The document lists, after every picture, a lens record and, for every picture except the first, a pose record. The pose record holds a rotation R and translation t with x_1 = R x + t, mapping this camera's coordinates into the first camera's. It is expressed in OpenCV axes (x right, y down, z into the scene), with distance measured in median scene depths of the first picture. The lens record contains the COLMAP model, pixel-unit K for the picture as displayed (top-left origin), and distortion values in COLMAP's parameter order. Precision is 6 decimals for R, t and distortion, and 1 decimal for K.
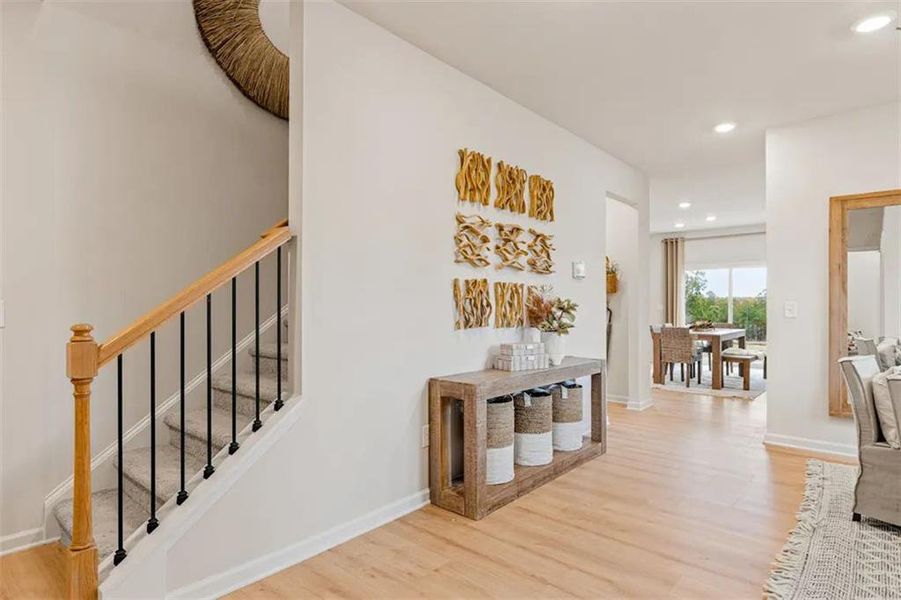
lens RADIAL K [[478.6, 0, 450.2], [0, 478.6, 303.0], [0, 0, 1]] dist [0.006572, 0.000118]
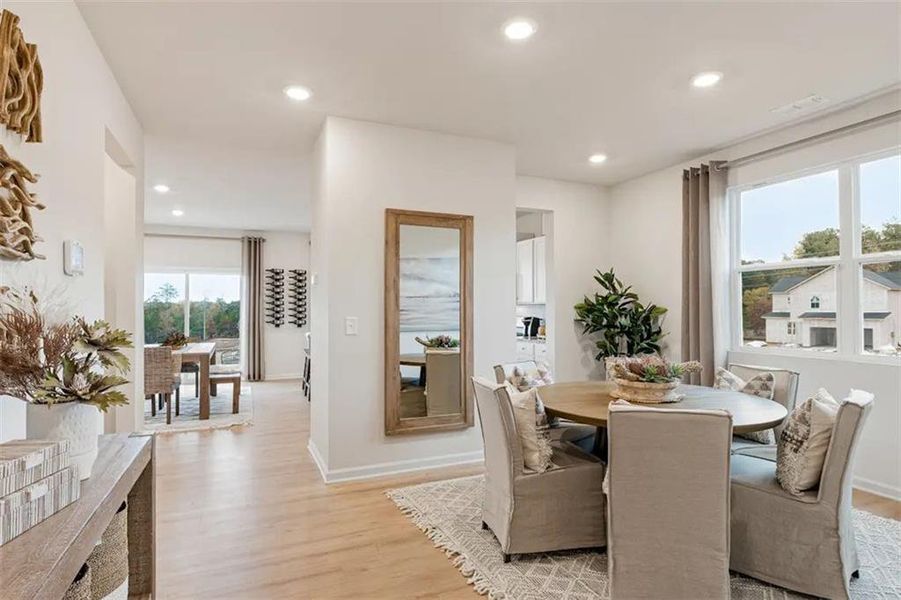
lens RADIAL K [[478.6, 0, 450.6], [0, 478.6, 303.6], [0, 0, 1]] dist [0.006572, 0.000118]
pose [[0.427206, 0.011023, 0.904087, -0.021402], [-0.001890, 0.999934, -0.011298, -0.018324], [-0.904152, 0.003118, 0.427199, 0.470744]]
